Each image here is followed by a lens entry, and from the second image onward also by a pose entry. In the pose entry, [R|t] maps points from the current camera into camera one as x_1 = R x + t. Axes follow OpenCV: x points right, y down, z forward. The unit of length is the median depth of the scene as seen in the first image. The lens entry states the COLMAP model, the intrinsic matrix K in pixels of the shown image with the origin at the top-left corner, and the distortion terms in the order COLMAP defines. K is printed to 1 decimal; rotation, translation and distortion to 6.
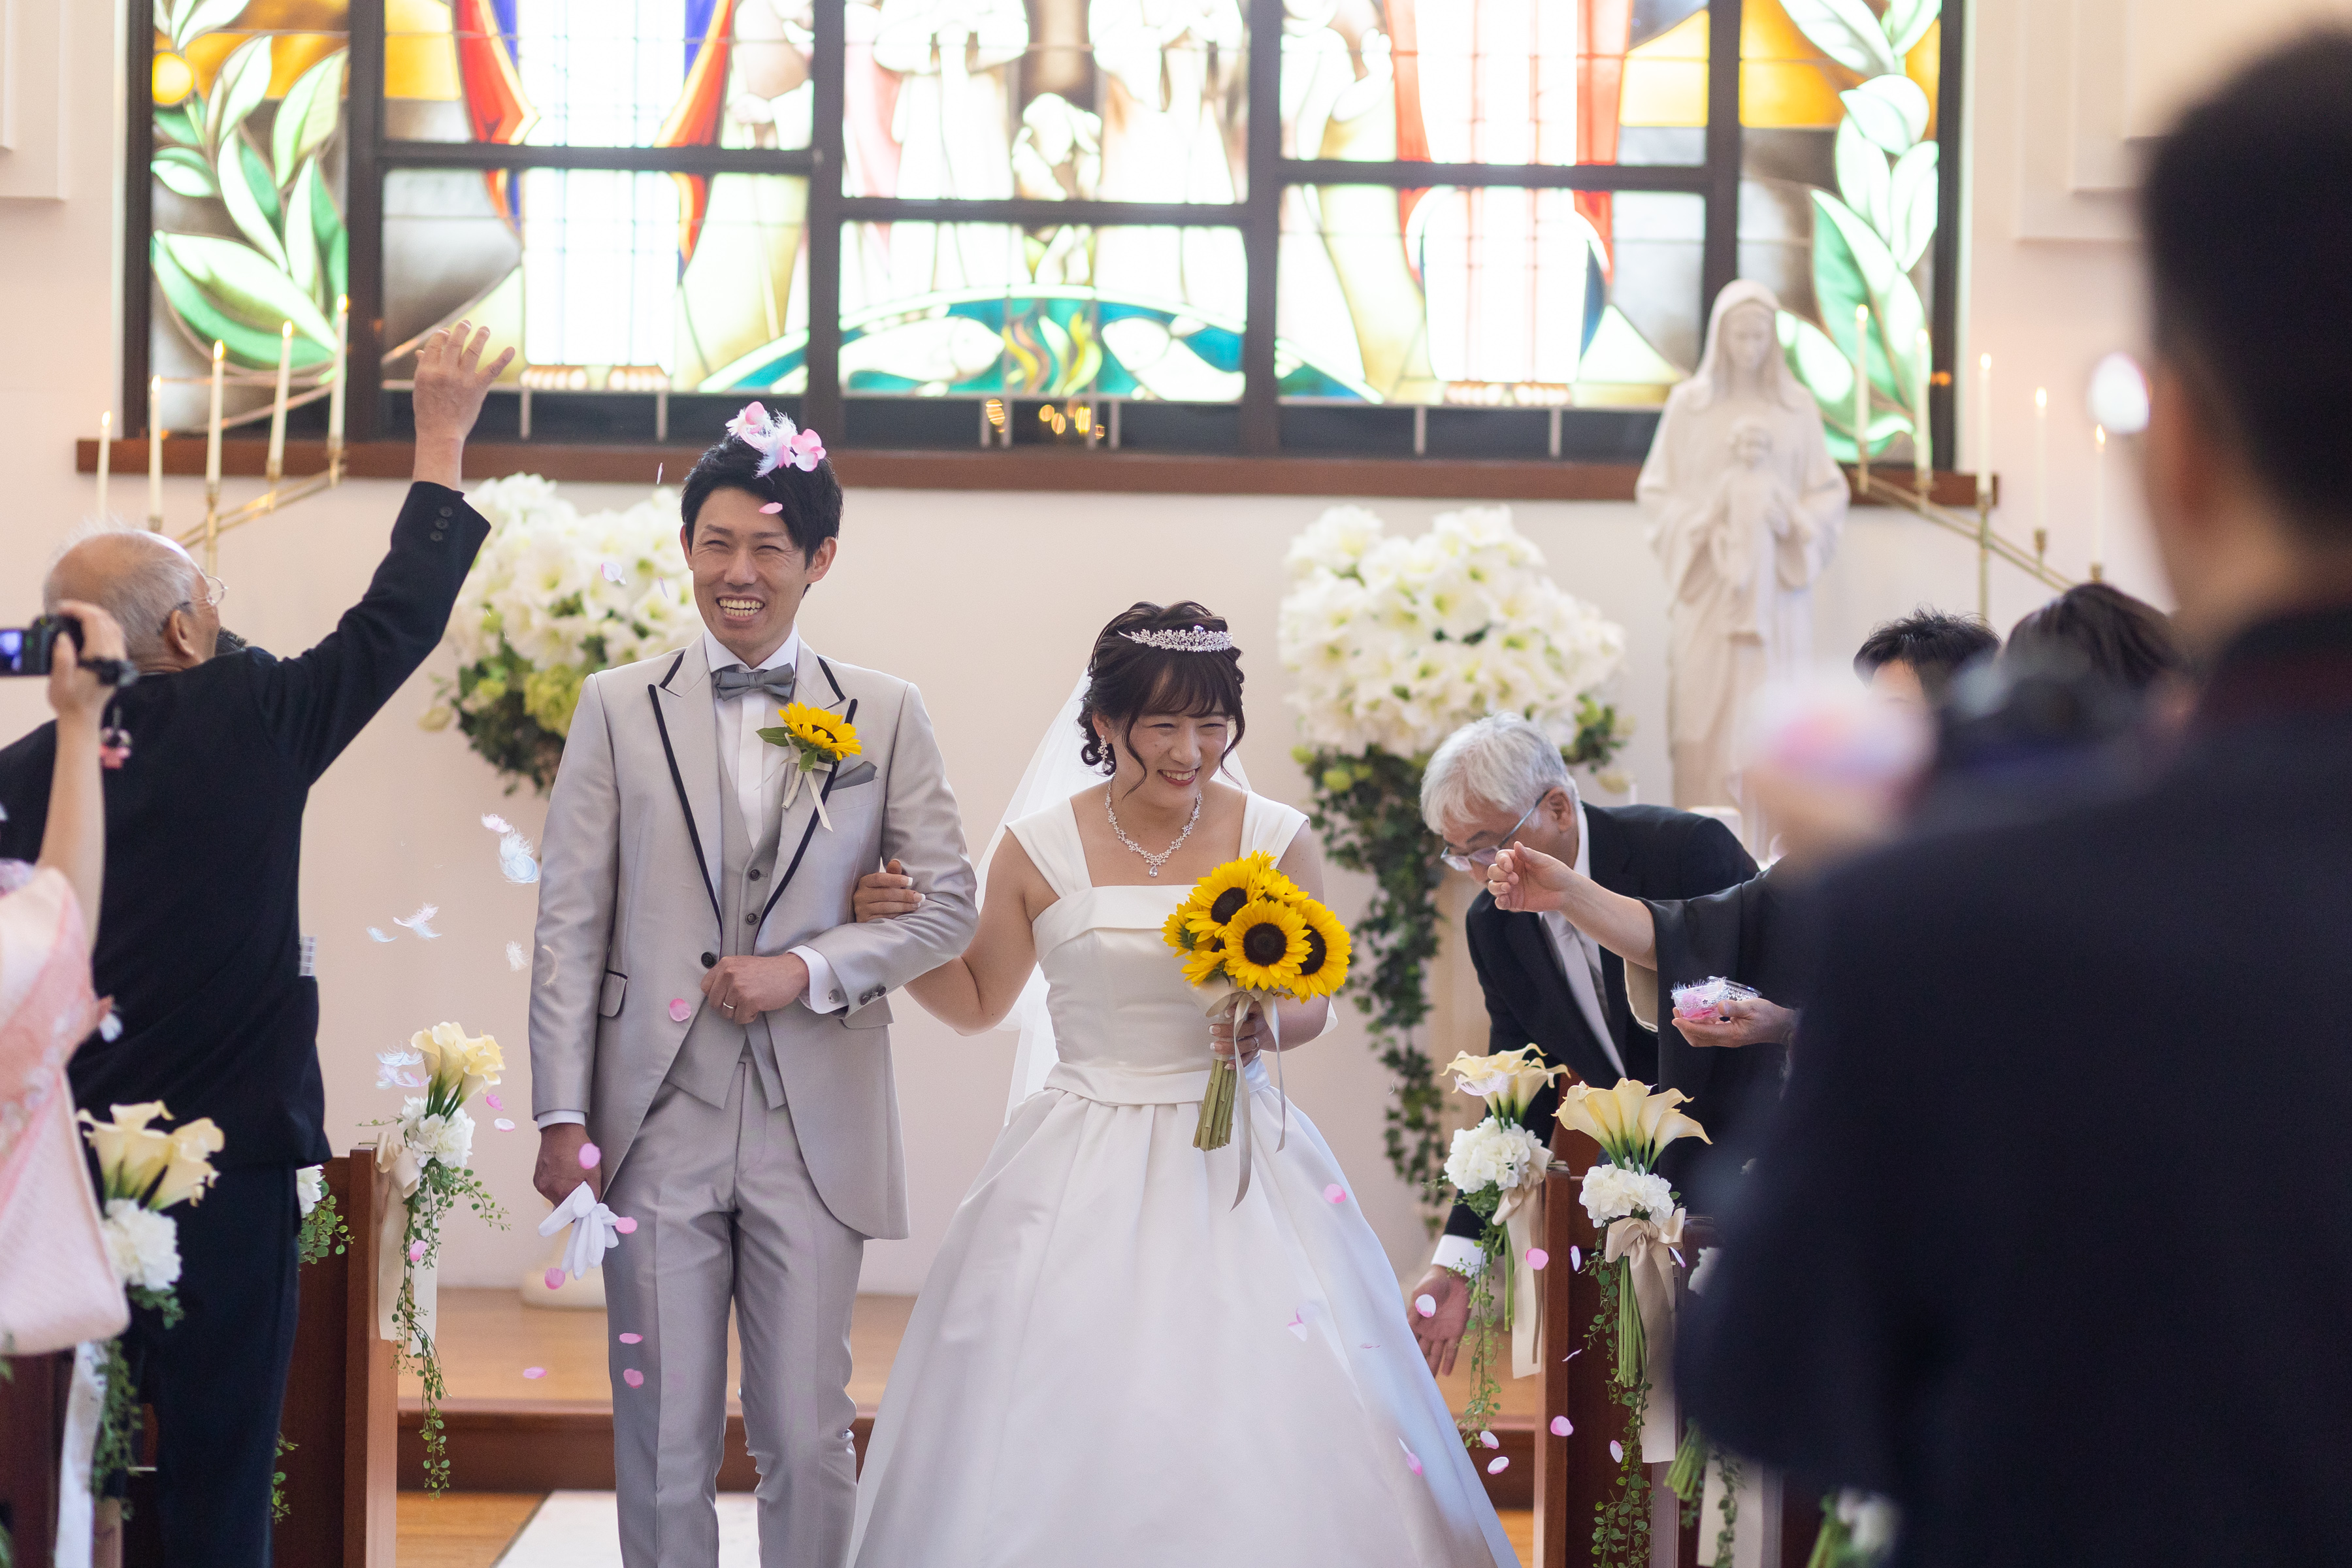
lens RADIAL K [[5393.8, 0, 1176.0], [0, 5393.8, 784.0], [0, 0, 1]] dist [-0.013517, 0.700741]
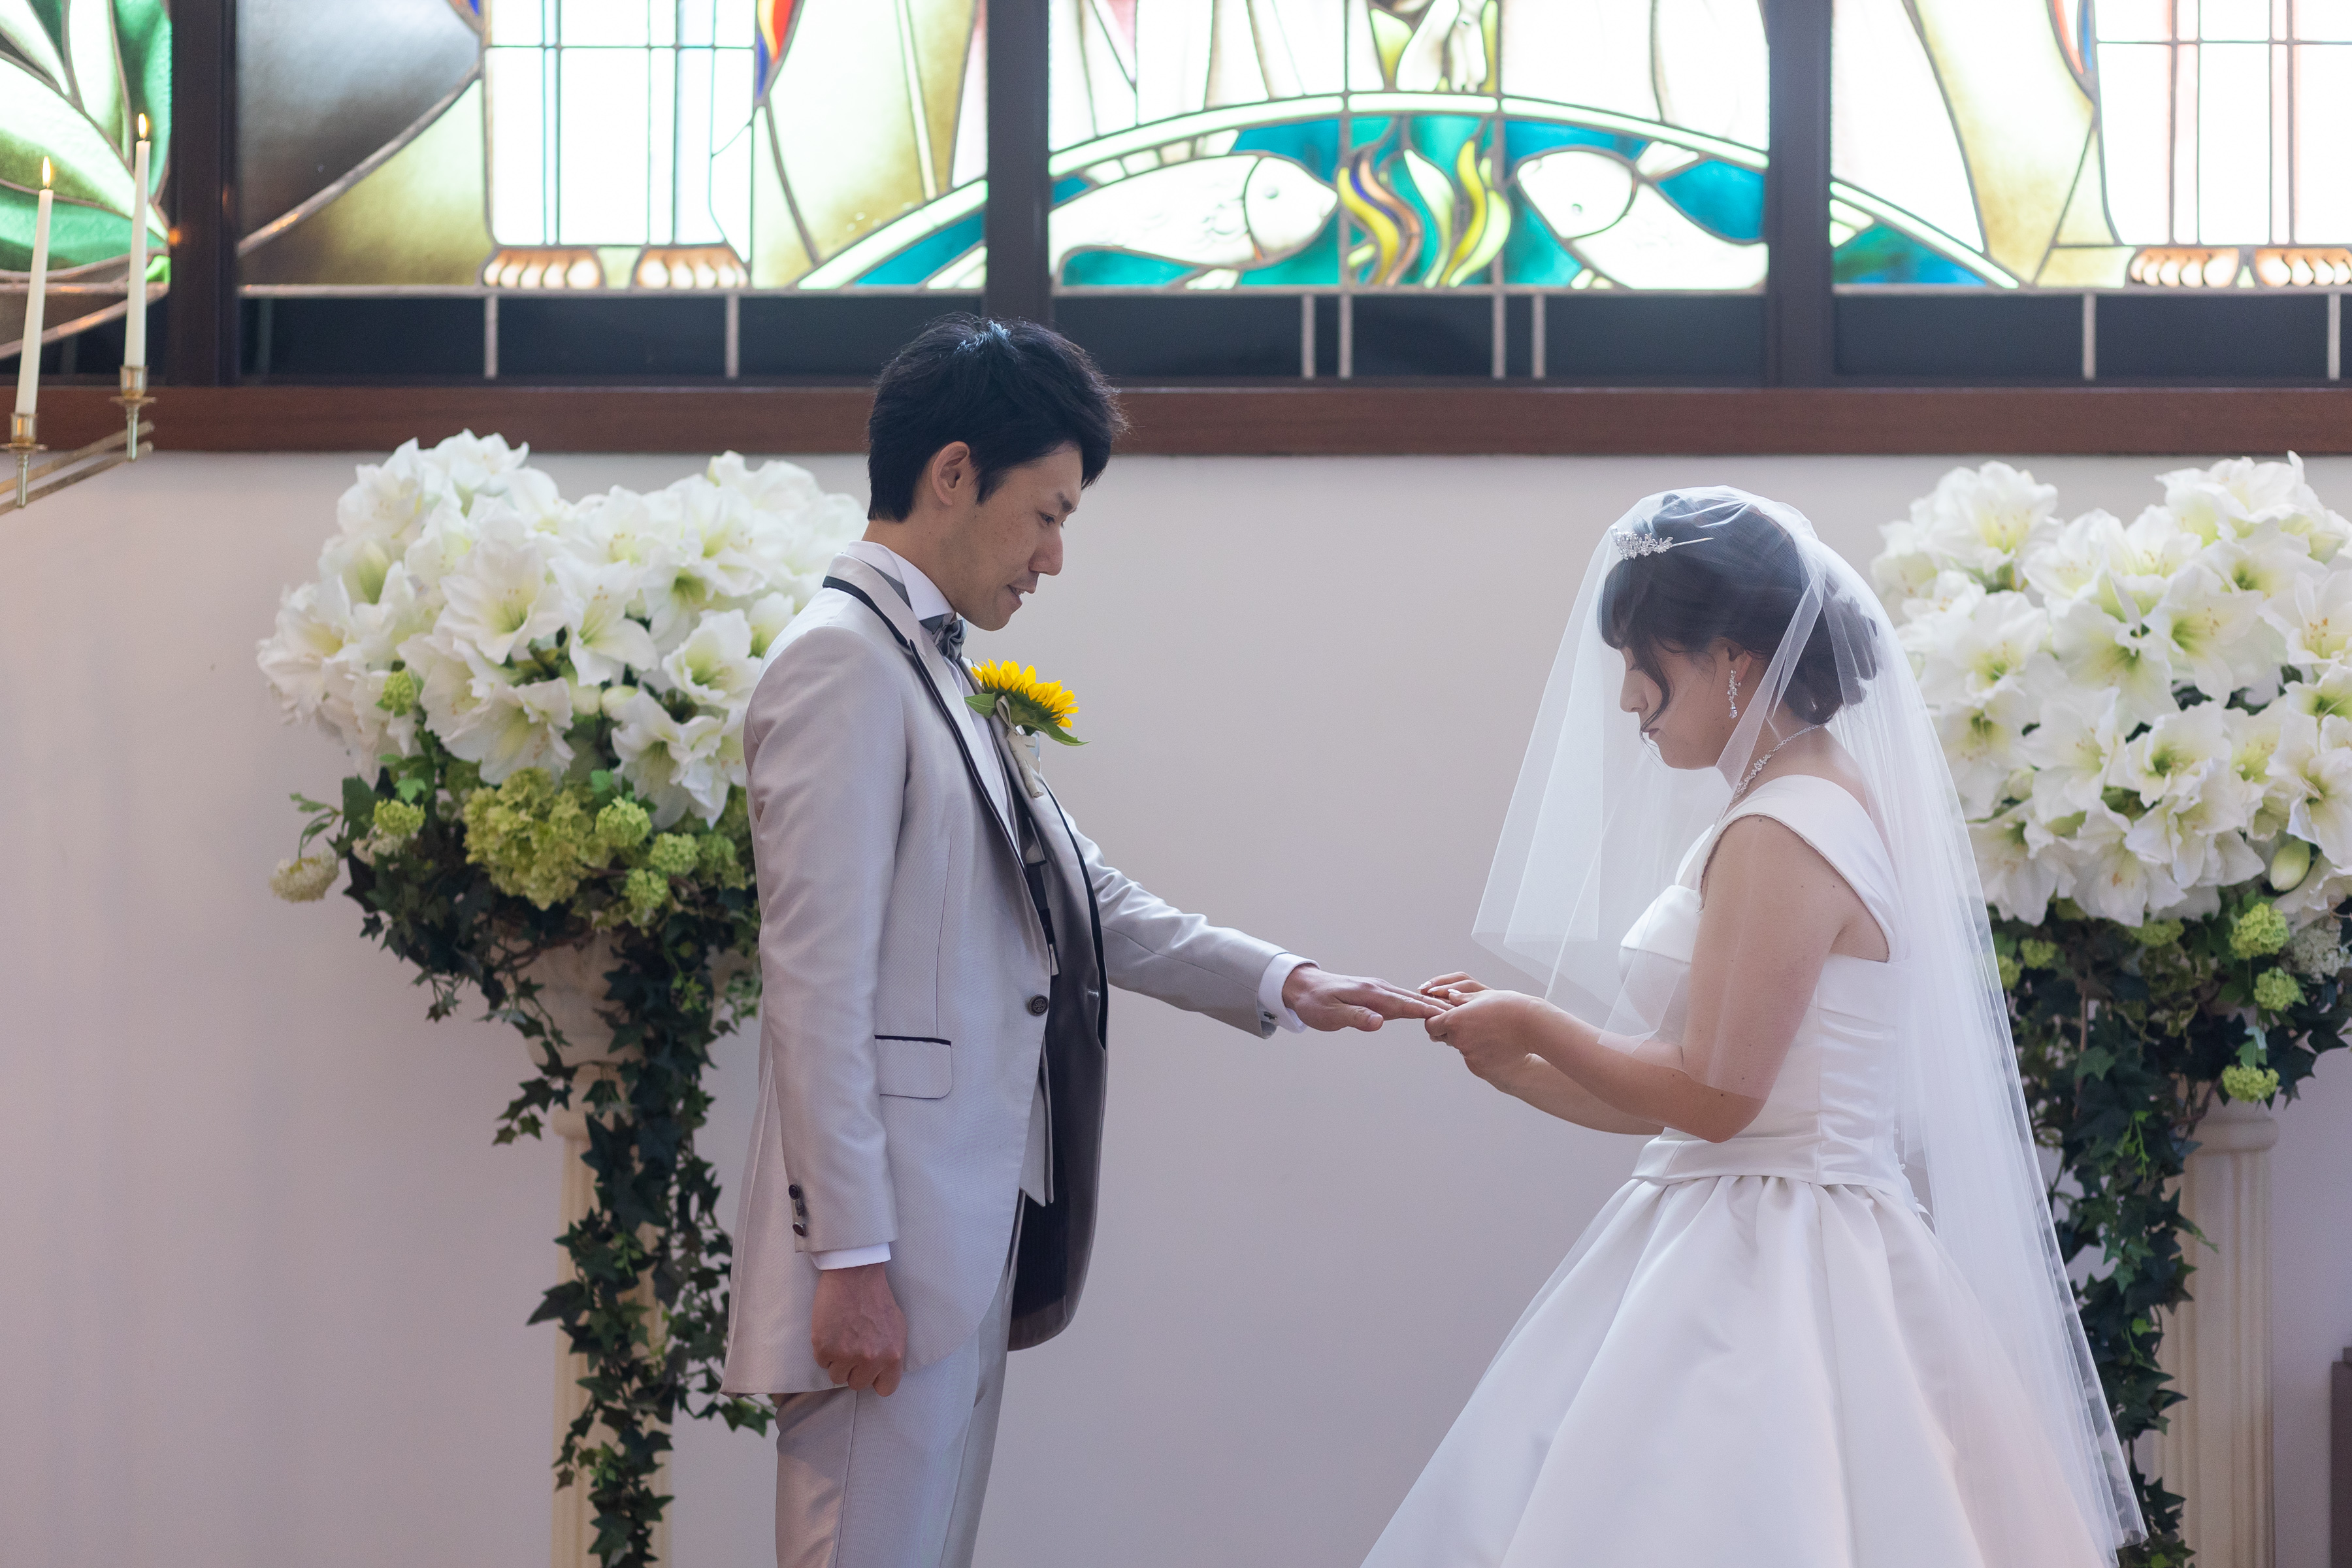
lens RADIAL K [[5393.8, 0, 1176.0], [0, 5393.8, 784.0], [0, 0, 1]] dist [-0.013517, 0.700741]
pose [[0.999060, -0.014115, -0.040980, -0.026916], [0.012798, 0.999399, -0.032230, -0.002731], [0.041410, 0.031676, 0.998640, 0.443755]]
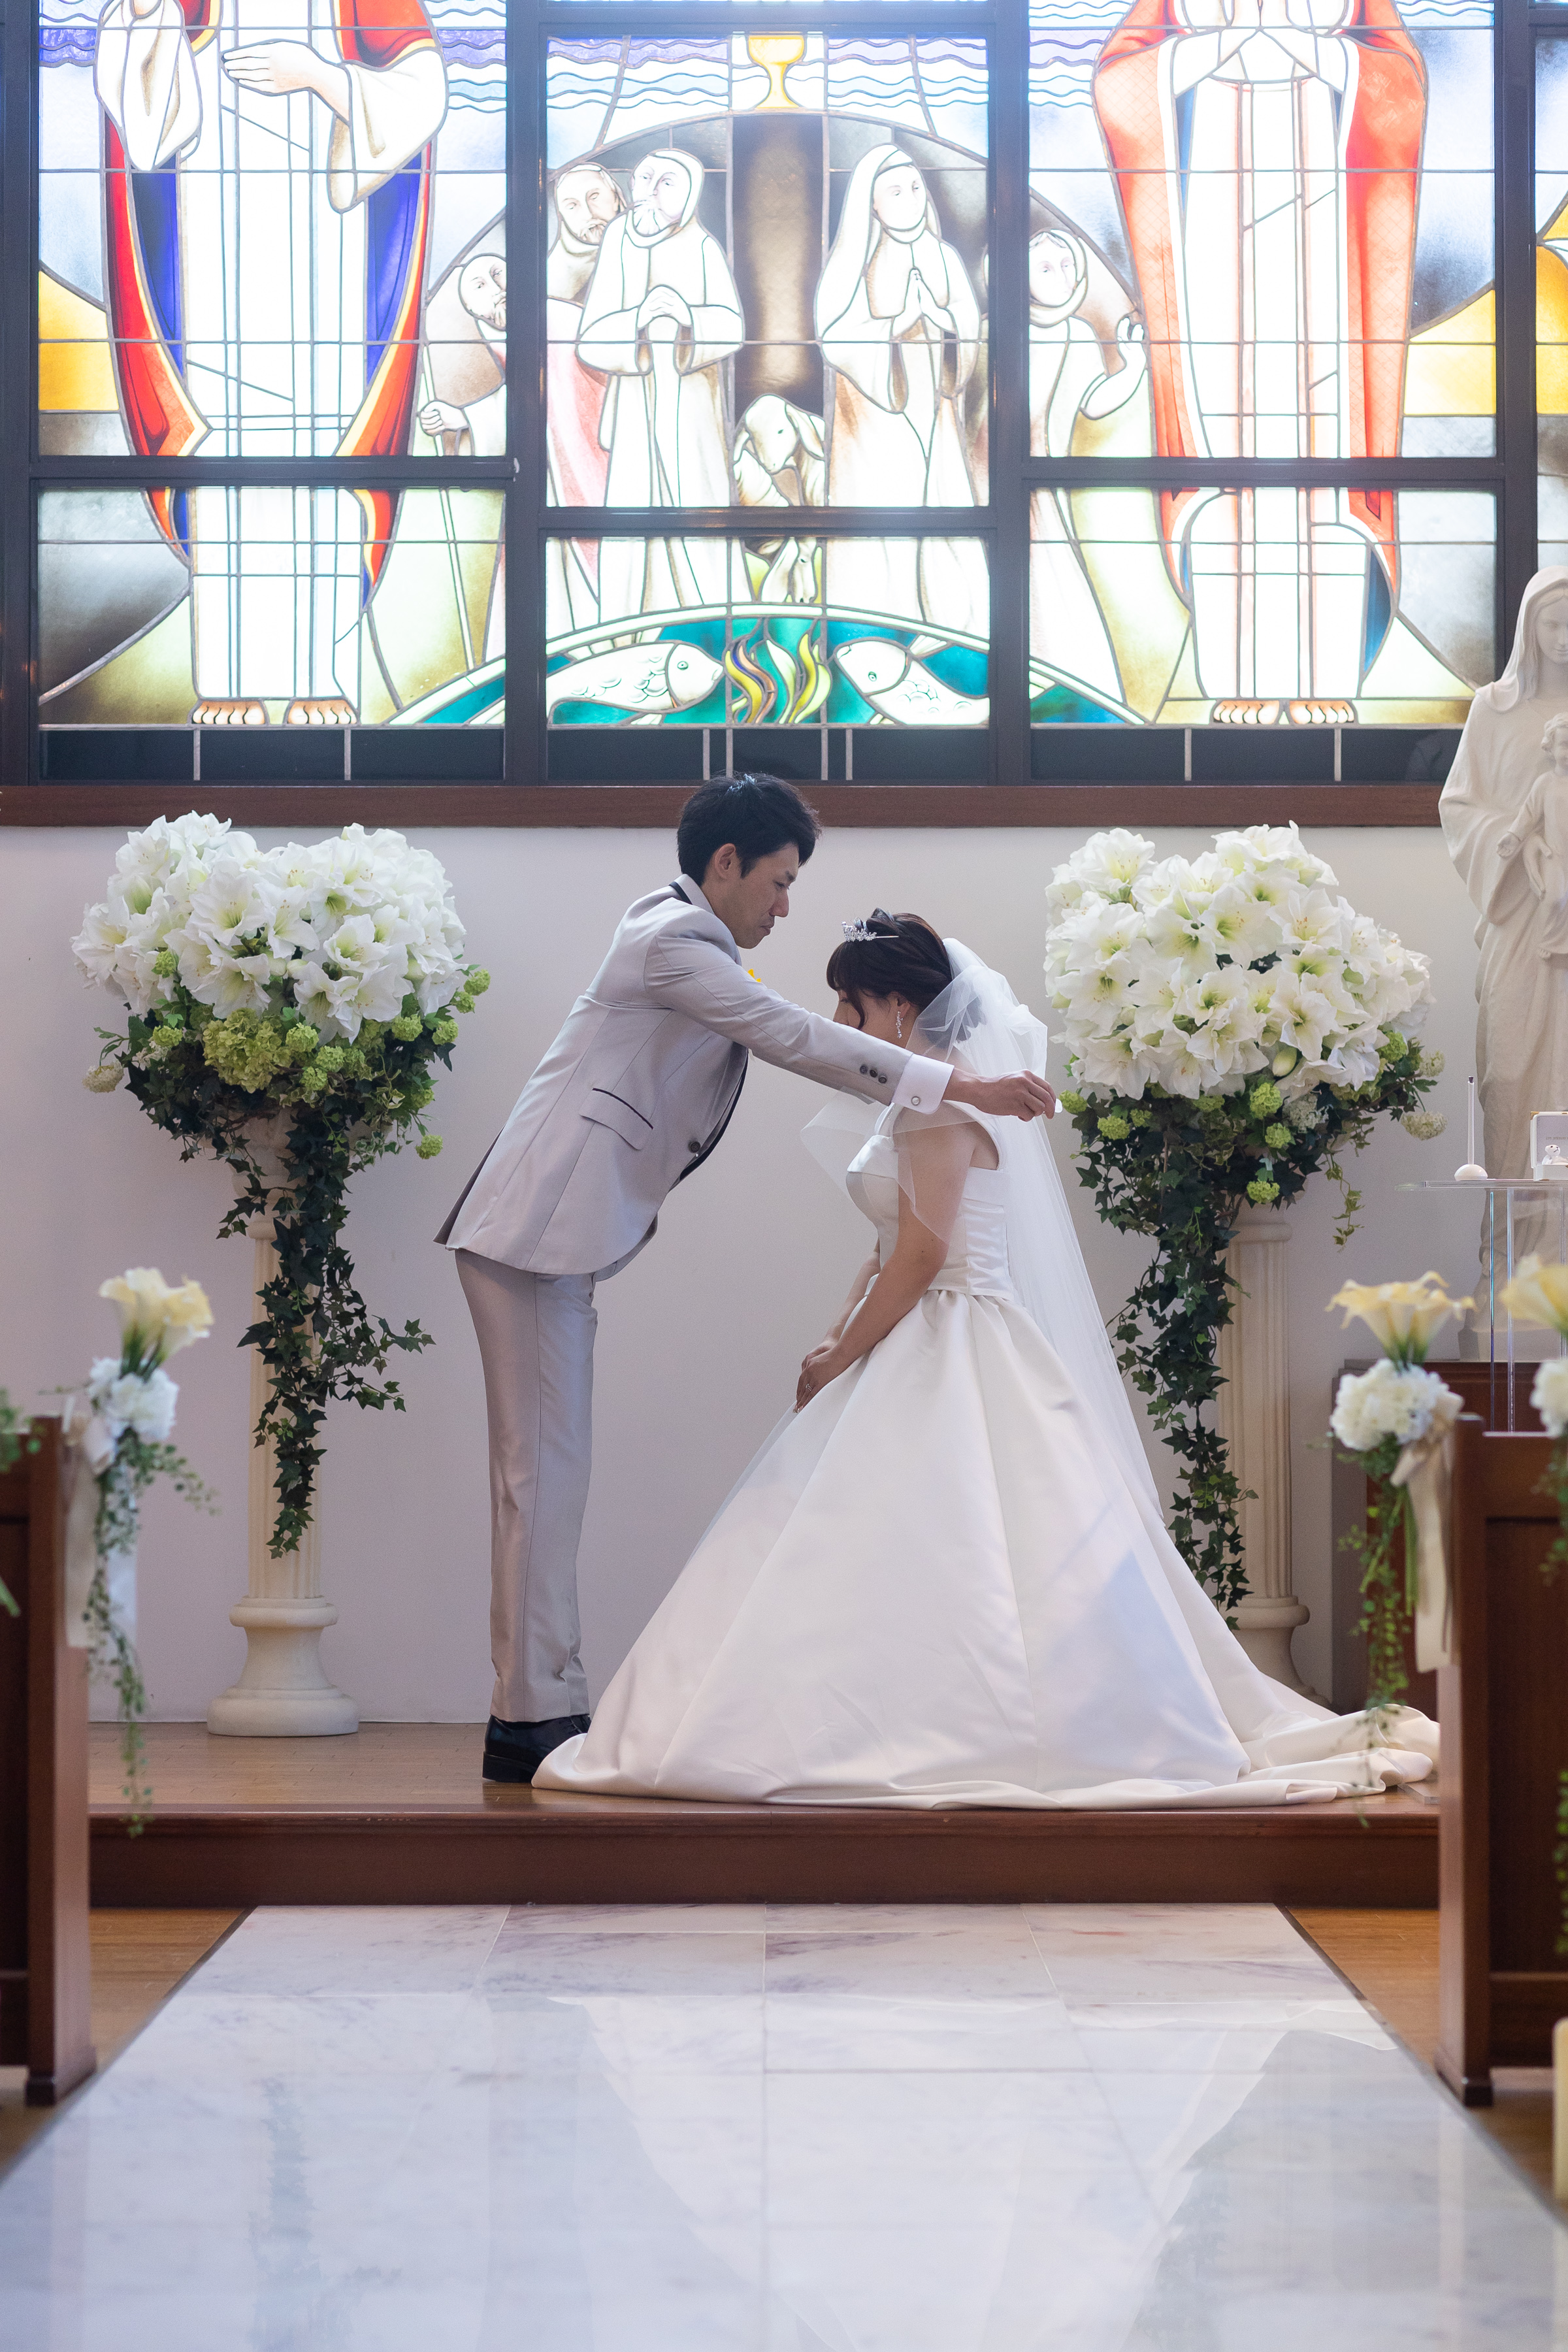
lens RADIAL K [[5393.8, 0, 784.0], [0, 5393.8, 1176.0], [0, 0, 1]] dist [-0.013517, 0.700741]
pose [[0.999831, -0.018003, -0.003678, -0.020411], [0.017818, 0.998810, -0.045388, 0.044770], [0.004491, 0.045315, 0.998963, 0.102032]]
